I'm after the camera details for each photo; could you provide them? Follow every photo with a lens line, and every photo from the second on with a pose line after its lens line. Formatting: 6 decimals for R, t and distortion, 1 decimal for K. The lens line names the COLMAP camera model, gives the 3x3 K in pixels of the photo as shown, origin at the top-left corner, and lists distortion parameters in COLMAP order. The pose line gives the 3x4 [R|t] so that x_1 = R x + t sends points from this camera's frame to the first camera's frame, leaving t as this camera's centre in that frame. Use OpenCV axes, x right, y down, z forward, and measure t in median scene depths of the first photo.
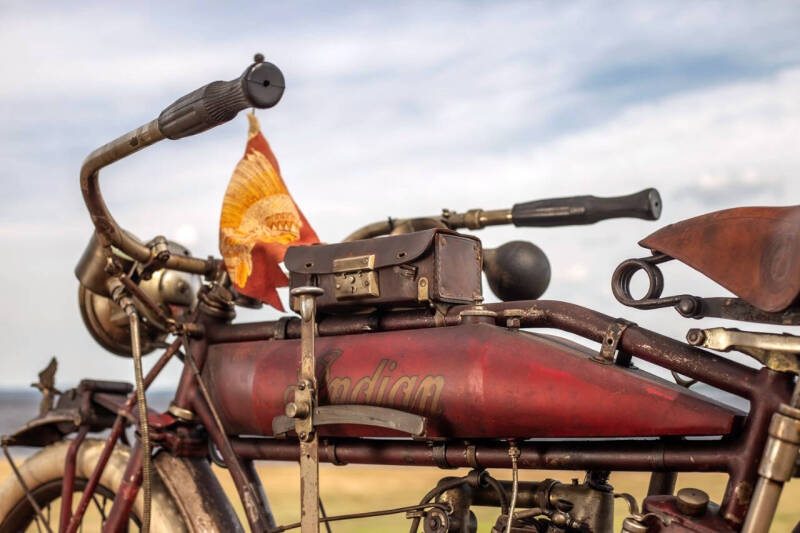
lens RADIAL K [[1211.3, 0, 400.0], [0, 1211.3, 266.5], [0, 0, 1]] dist [-0.113796, -0.001978]
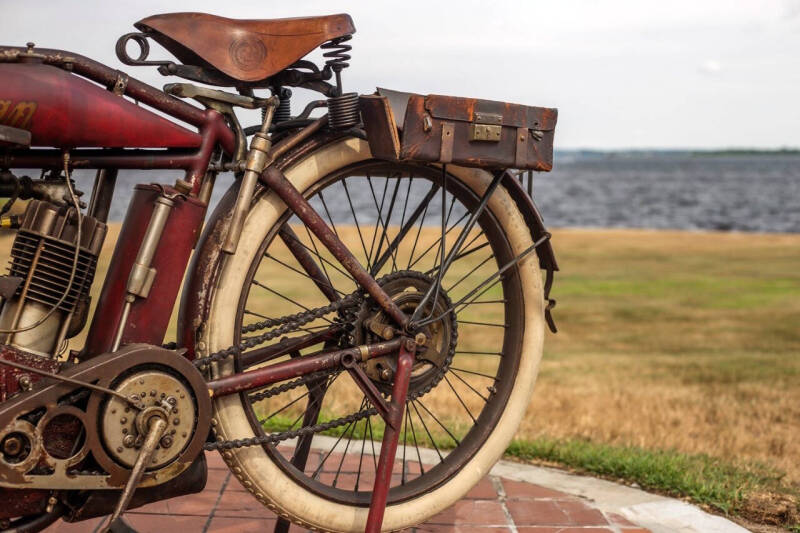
lens RADIAL K [[1211.3, 0, 400.0], [0, 1211.3, 266.5], [0, 0, 1]] dist [-0.113796, -0.001978]
pose [[0.211168, -0.090338, 0.973266, -0.957042], [-0.154390, 0.980138, 0.124473, 0.033026], [-0.965180, -0.176547, 0.193026, 0.247100]]
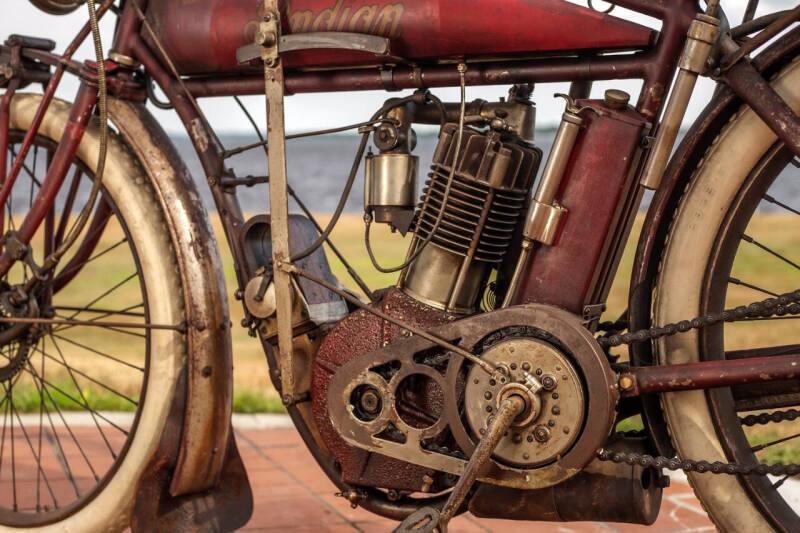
lens RADIAL K [[1292.3, 0, 400.0], [0, 1292.3, 266.5], [0, 0, 1]] dist [-0.133268, -0.073127]
pose [[0.978283, -0.023893, 0.205893, -0.181950], [-0.017273, 0.980482, 0.195849, 0.076228], [-0.206553, -0.195152, 0.958776, -0.194714]]
